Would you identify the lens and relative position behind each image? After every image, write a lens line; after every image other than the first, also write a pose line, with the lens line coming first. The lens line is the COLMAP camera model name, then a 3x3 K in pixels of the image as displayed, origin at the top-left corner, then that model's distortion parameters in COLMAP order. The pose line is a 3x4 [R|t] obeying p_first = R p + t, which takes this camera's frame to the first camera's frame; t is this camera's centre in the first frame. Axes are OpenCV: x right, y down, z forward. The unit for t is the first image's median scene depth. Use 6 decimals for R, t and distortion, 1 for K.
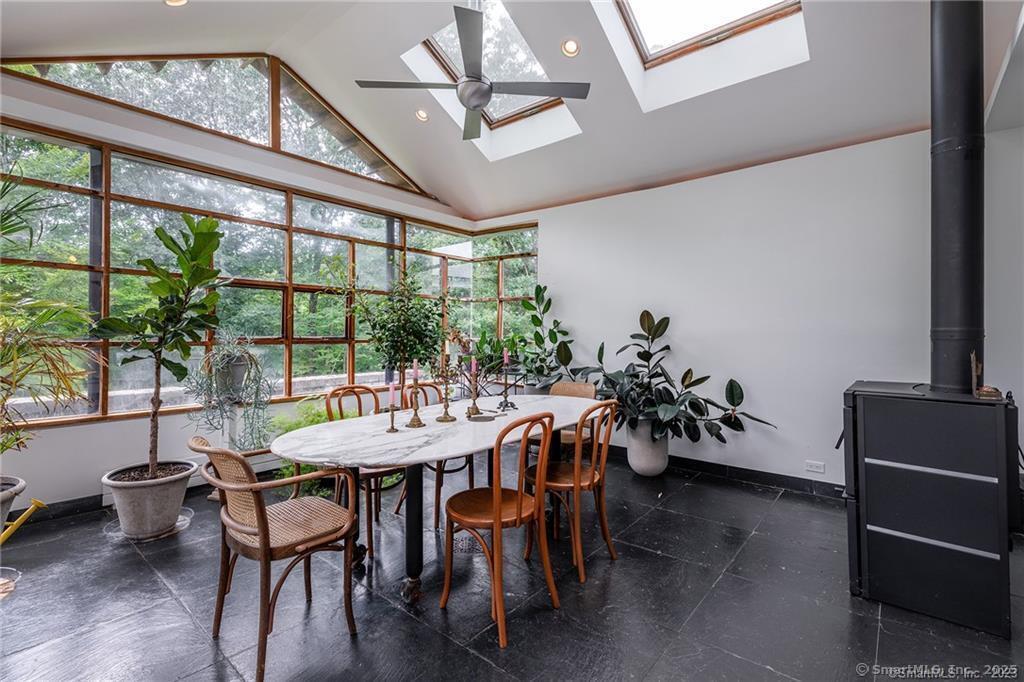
lens RADIAL K [[458.6, 0, 512.0], [0, 458.6, 341.0], [0, 0, 1]] dist [0.000756, -0.000016]
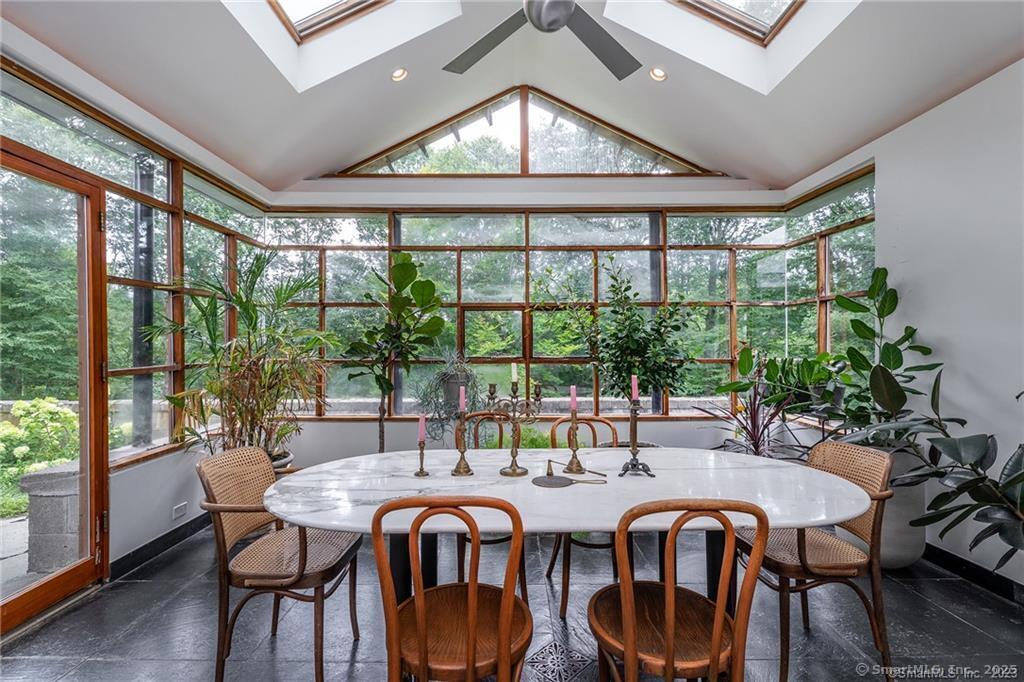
lens RADIAL K [[461.8, 0, 512.0], [0, 461.8, 341.0], [0, 0, 1]] dist [0.024788, 0.000003]
pose [[0.639971, -0.021022, -0.768111, 0.261752], [-0.008606, 0.999367, -0.034521, -0.006321], [0.768351, 0.028702, 0.639385, 0.325669]]
